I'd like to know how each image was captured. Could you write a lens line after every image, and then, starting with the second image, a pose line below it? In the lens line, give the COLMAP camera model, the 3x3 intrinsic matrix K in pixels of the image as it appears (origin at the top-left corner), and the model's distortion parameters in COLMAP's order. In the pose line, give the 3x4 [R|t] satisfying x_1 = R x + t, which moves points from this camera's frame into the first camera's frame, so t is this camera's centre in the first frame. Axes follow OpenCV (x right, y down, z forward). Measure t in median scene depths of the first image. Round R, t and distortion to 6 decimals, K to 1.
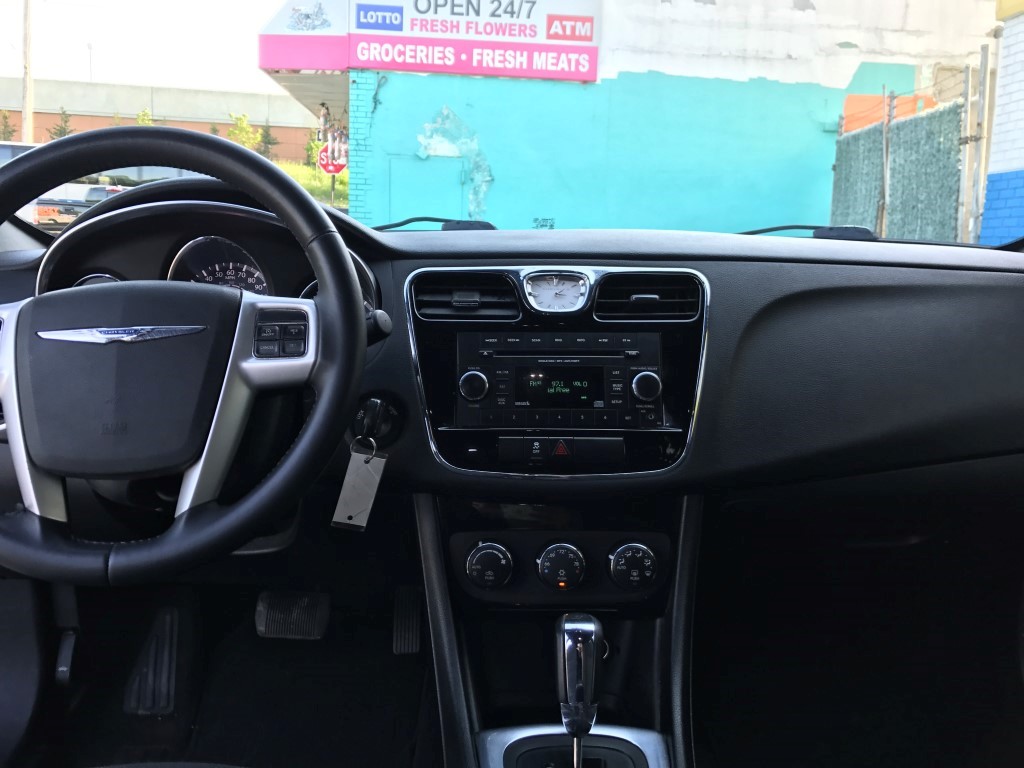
lens RADIAL K [[850.6, 0, 503.7], [0, 850.6, 380.7], [0, 0, 1]] dist [0.009603, 0.011264]
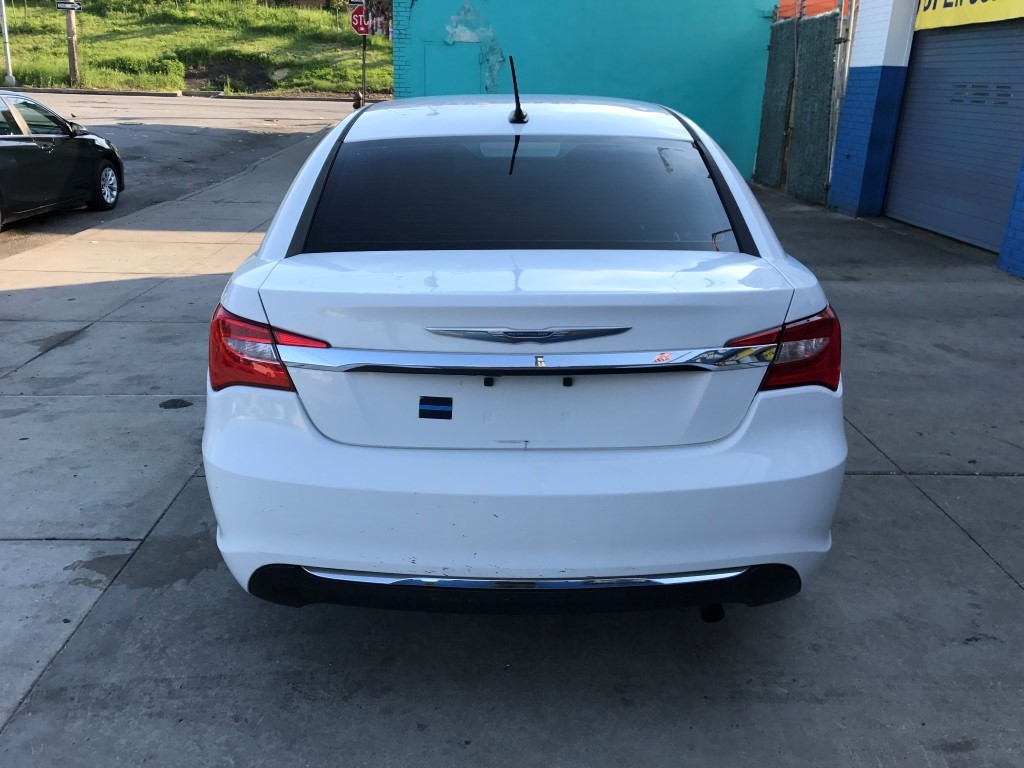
lens RADIAL K [[850.6, 0, 494.9], [0, 850.6, 371.4], [0, 0, 1]] dist [0.009603, 0.011264]
pose [[0.999585, -0.001586, -0.028775, 0.010050], [0.006557, 0.984814, 0.173489, 0.005345], [0.028063, -0.173606, 0.984415, -0.366356]]
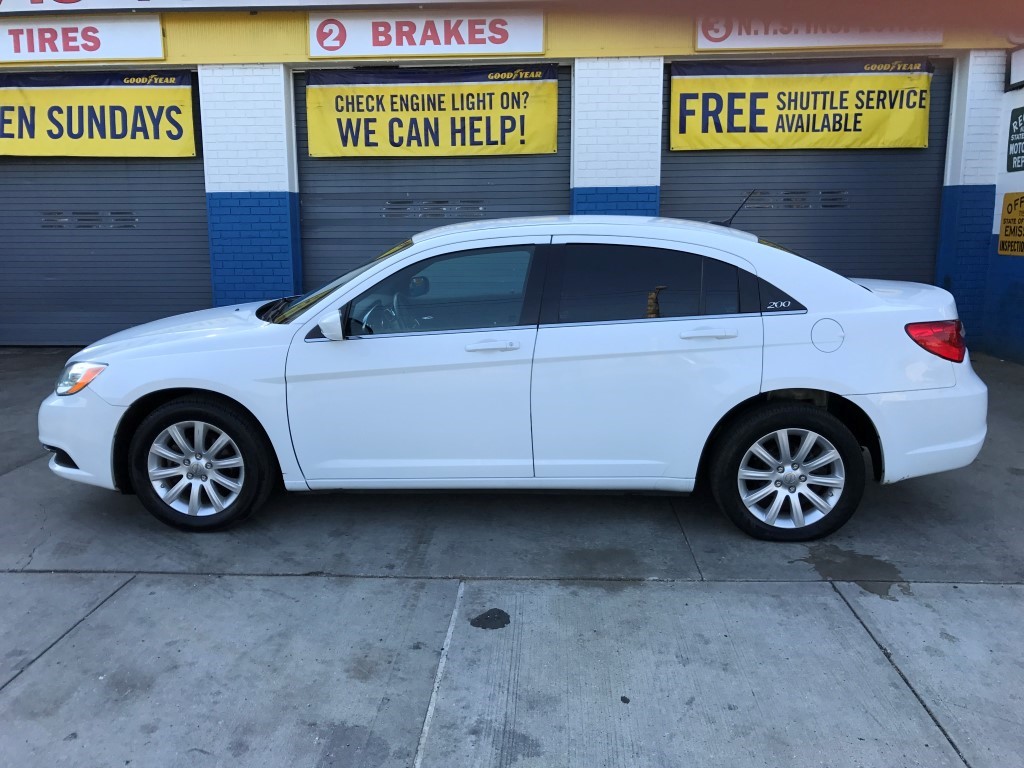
lens RADIAL K [[850.6, 0, 508.3], [0, 850.6, 385.8], [0, 0, 1]] dist [0.009603, 0.011264]
pose [[0.079490, -0.216861, 0.972961, -0.437480], [0.159597, 0.966227, 0.202321, -0.051610], [-0.983977, 0.139199, 0.111416, -0.018853]]
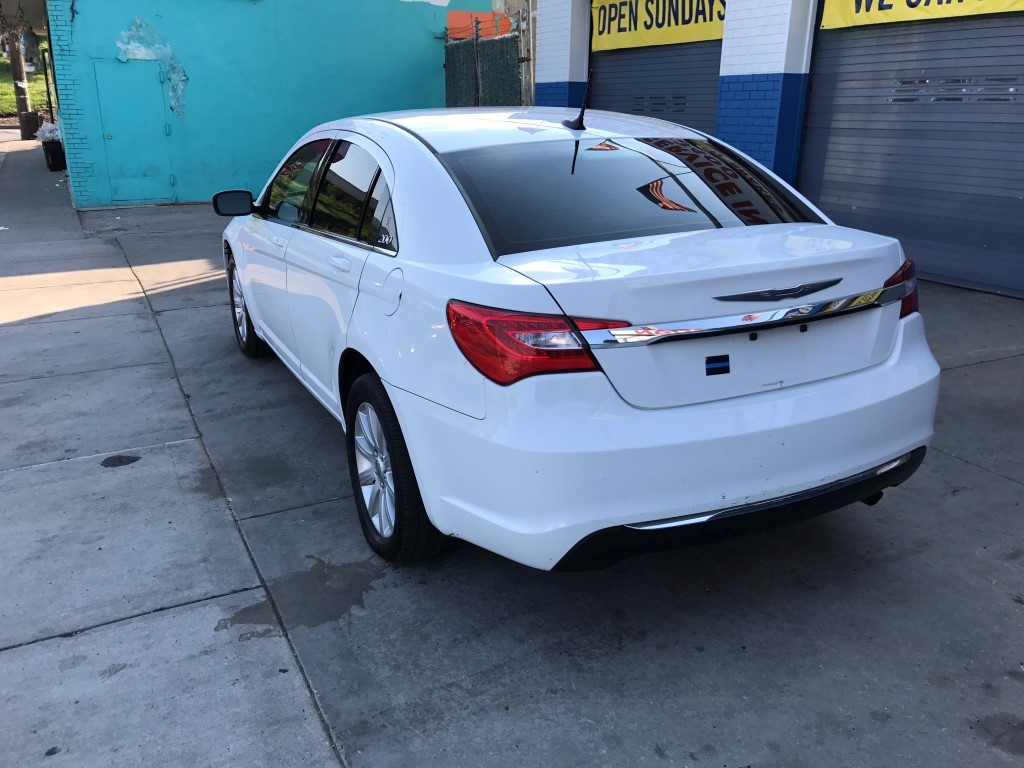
lens RADIAL K [[850.6, 0, 493.0], [0, 850.6, 376.5], [0, 0, 1]] dist [0.009603, 0.011264]
pose [[0.913476, -0.152616, 0.377186, -0.142889], [0.089491, 0.979651, 0.179653, 0.003734], [-0.396928, -0.130354, 0.908546, -0.361521]]
